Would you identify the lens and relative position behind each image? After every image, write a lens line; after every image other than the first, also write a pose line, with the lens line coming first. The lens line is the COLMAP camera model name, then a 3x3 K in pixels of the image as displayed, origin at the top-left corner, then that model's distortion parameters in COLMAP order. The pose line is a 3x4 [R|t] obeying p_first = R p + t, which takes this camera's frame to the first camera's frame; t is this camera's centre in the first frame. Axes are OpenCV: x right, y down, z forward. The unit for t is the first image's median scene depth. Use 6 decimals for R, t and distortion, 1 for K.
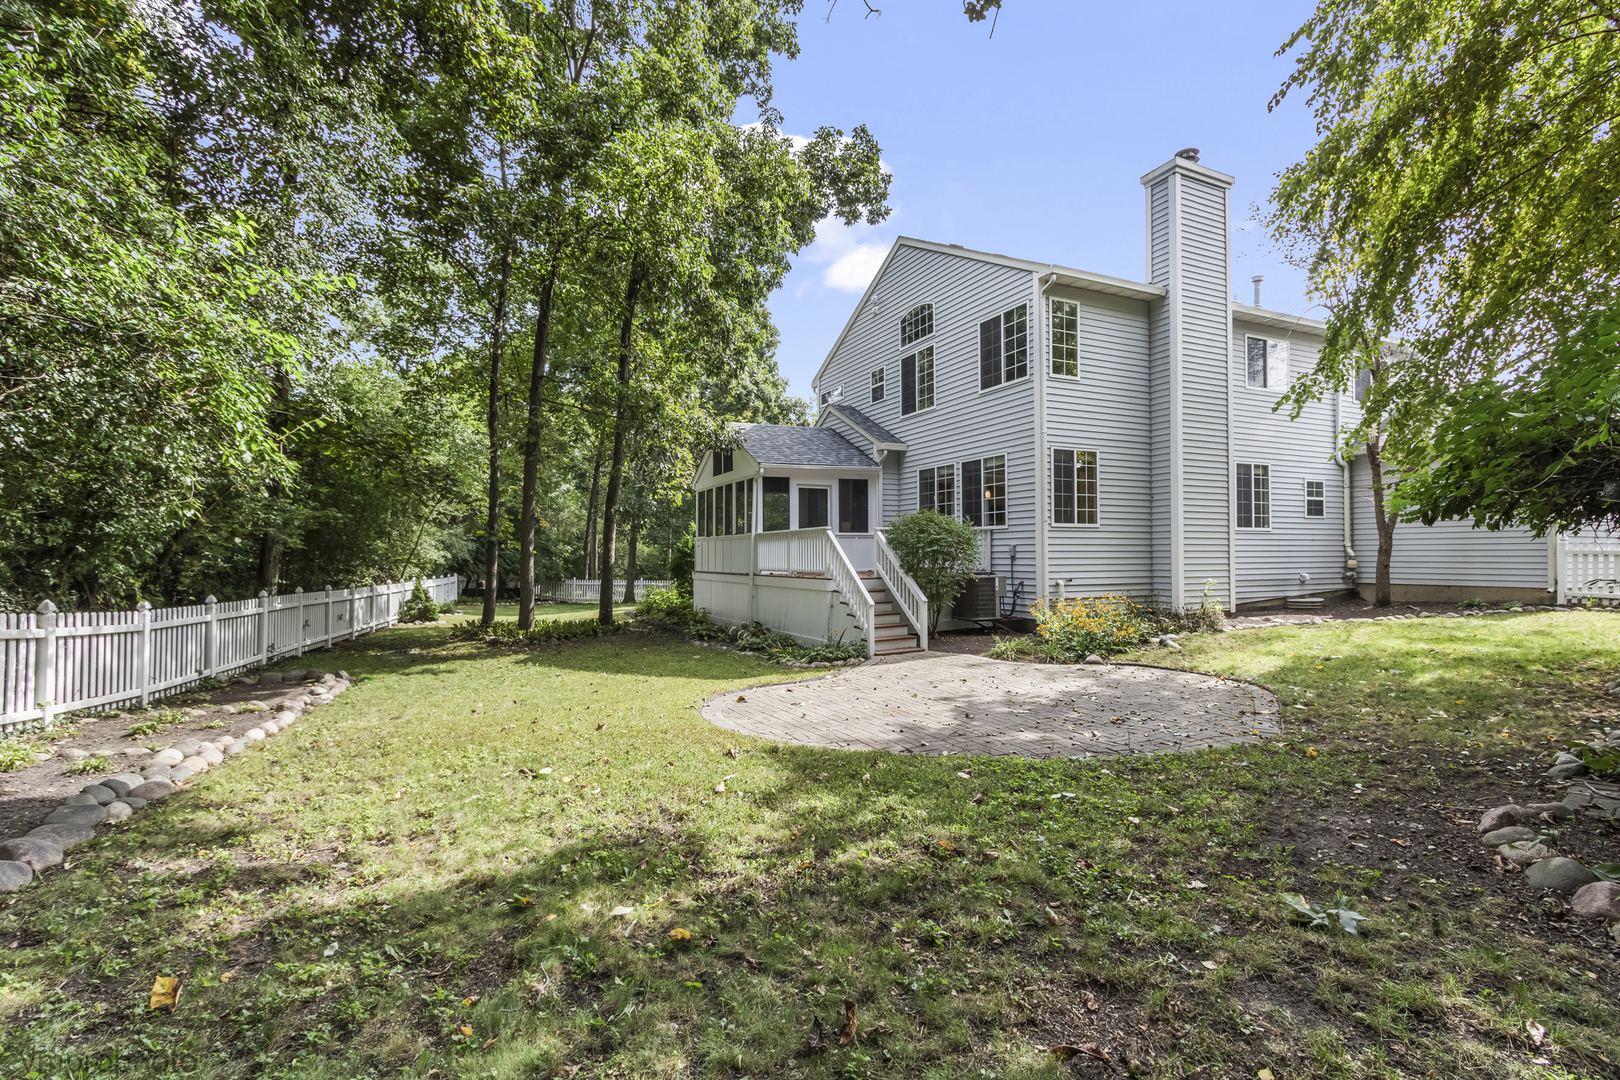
lens RADIAL K [[753.7, 0, 825.2], [0, 753.7, 539.9], [0, 0, 1]] dist [-0.008843, -0.001187]
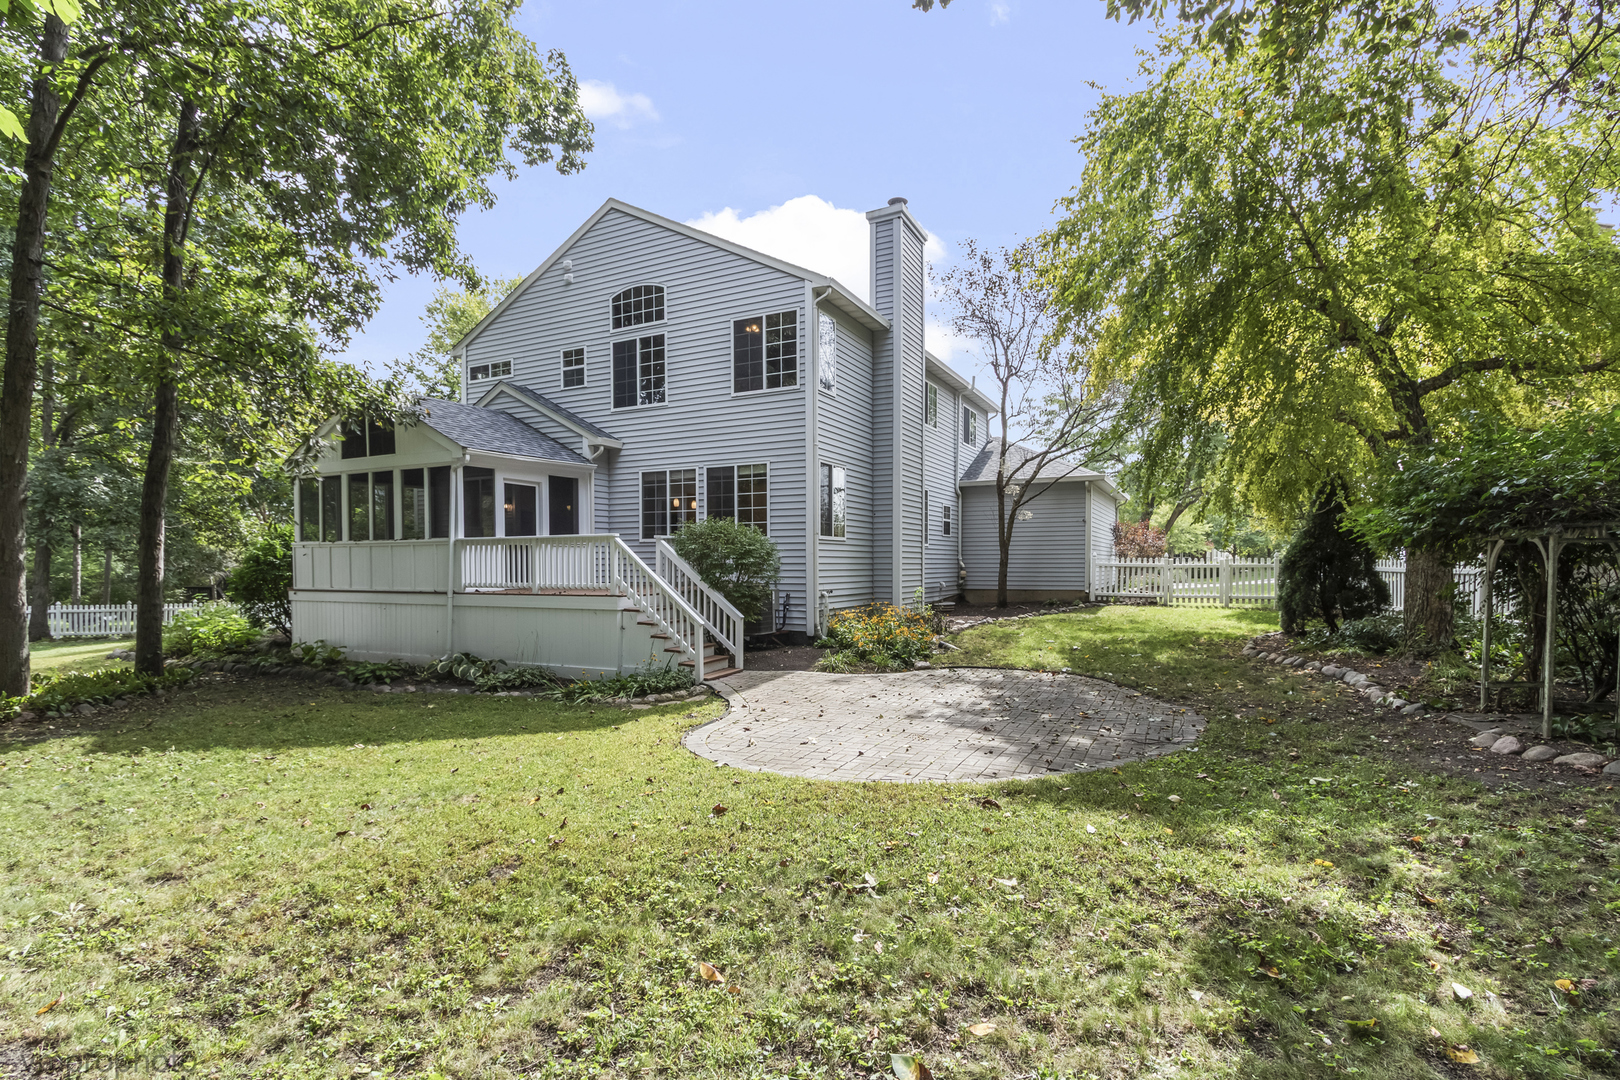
lens RADIAL K [[753.7, 0, 850.6], [0, 753.7, 588.5], [0, 0, 1]] dist [-0.008843, -0.001187]
pose [[0.790988, -0.016748, 0.611603, -0.238169], [-0.014142, 0.998858, 0.045641, 0.001426], [-0.611669, -0.044751, 0.789847, 0.139144]]
